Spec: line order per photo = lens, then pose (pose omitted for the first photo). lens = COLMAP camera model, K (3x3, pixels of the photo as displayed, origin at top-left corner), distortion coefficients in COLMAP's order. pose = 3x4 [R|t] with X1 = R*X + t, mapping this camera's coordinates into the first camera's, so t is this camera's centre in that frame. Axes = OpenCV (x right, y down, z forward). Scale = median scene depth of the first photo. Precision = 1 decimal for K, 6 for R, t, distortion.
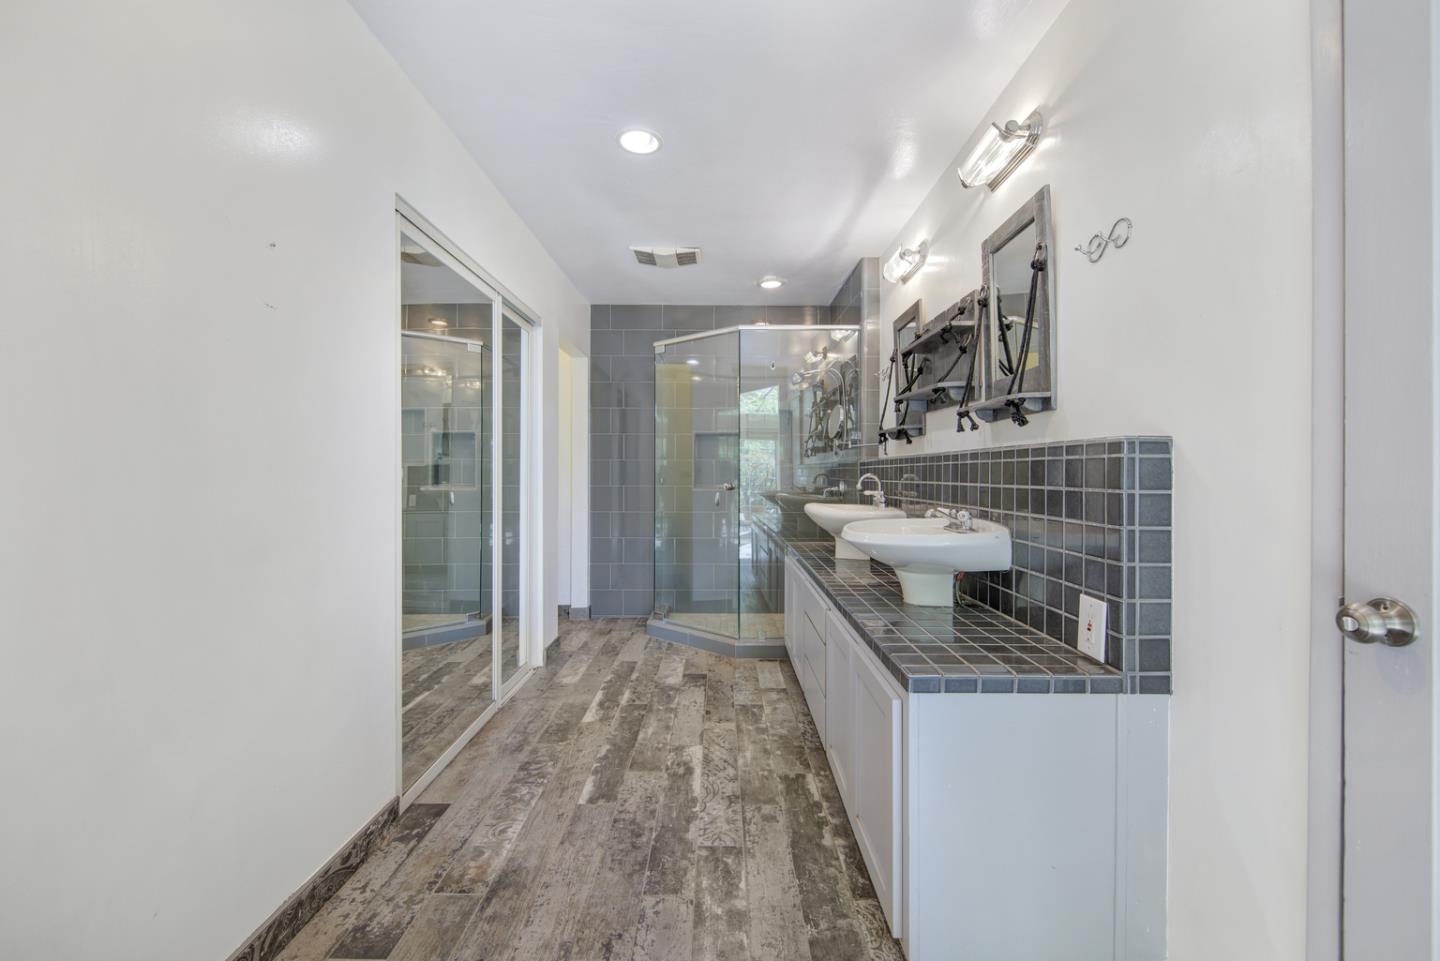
lens RADIAL K [[630.5, 0, 720.0], [0, 630.5, 480.5], [0, 0, 1]] dist [0.002849, 0.000086]
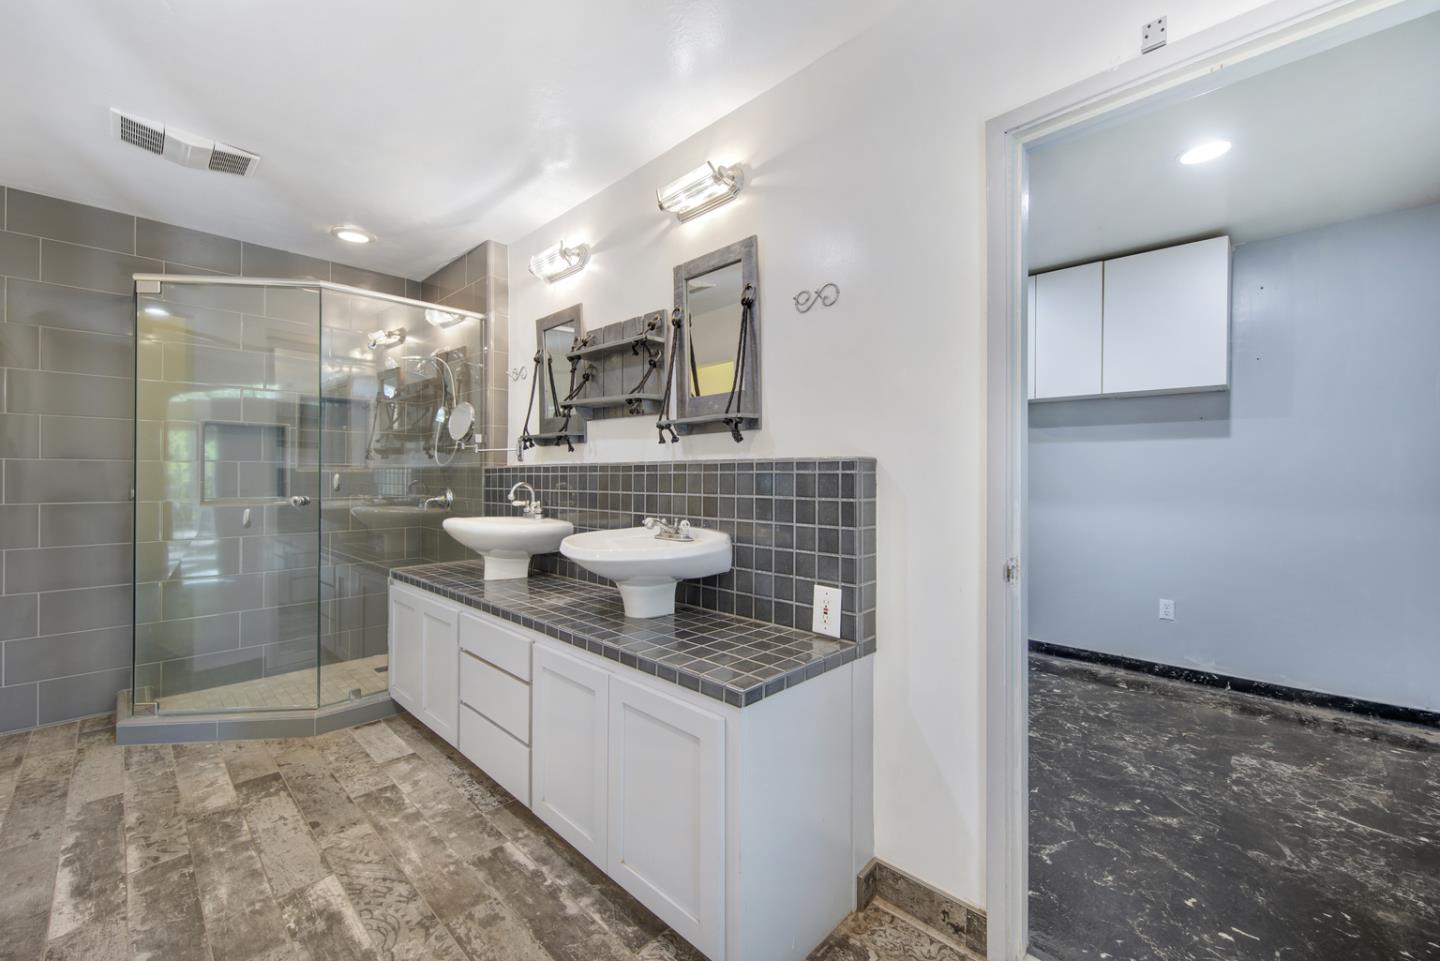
lens RADIAL K [[616.0, 0, 725.4], [0, 616.0, 474.4], [0, 0, 1]] dist [0.017473, -0.007480]
pose [[0.652332, 0.000248, 0.757934, -0.270967], [0.006489, 0.999961, -0.005912, -0.016538], [-0.757906, 0.008775, 0.652305, 0.219952]]
